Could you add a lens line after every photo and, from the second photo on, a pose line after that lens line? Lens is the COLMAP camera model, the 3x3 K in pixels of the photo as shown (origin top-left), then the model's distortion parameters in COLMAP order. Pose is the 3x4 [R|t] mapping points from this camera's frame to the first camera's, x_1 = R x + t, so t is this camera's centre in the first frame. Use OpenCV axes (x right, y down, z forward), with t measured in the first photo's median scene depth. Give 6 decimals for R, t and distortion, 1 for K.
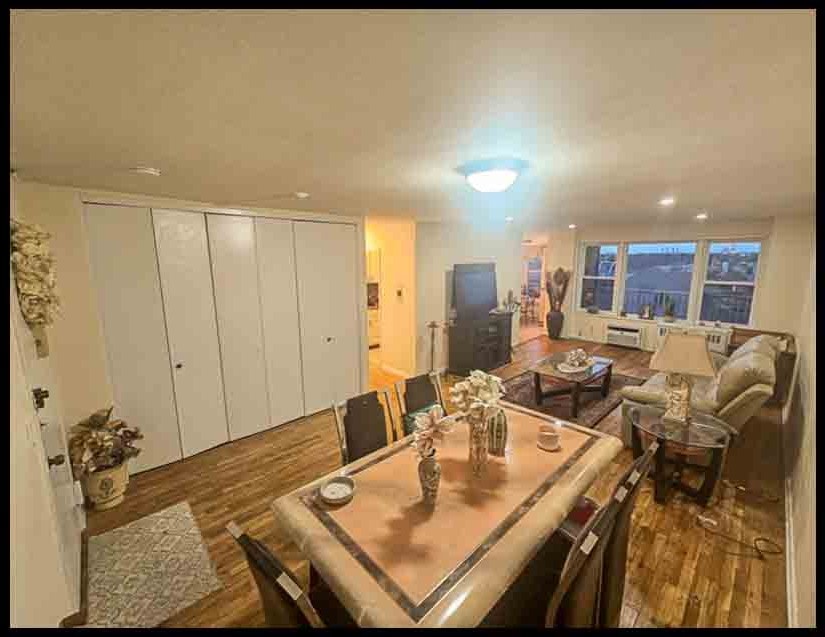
lens RADIAL K [[337.2, 0, 412.5], [0, 337.2, 318.5], [0, 0, 1]] dist [-0.022475, -0.000262]
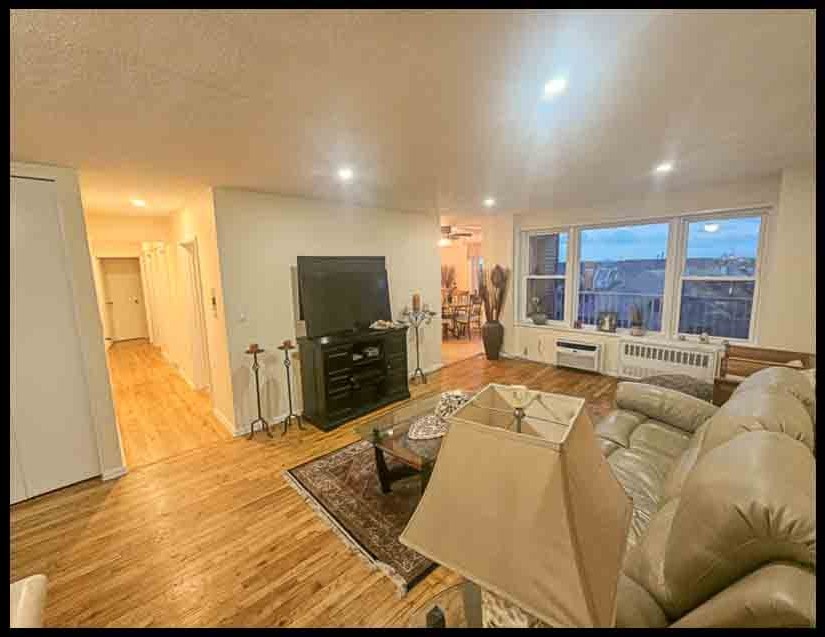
lens RADIAL K [[337.2, 0, 412.5], [0, 337.2, 318.5], [0, 0, 1]] dist [-0.022475, -0.000262]
pose [[0.999875, -0.015786, -0.000969, 0.278902], [0.015751, 0.999443, -0.029415, -0.012223], [0.001433, 0.029396, 0.999567, 0.270659]]
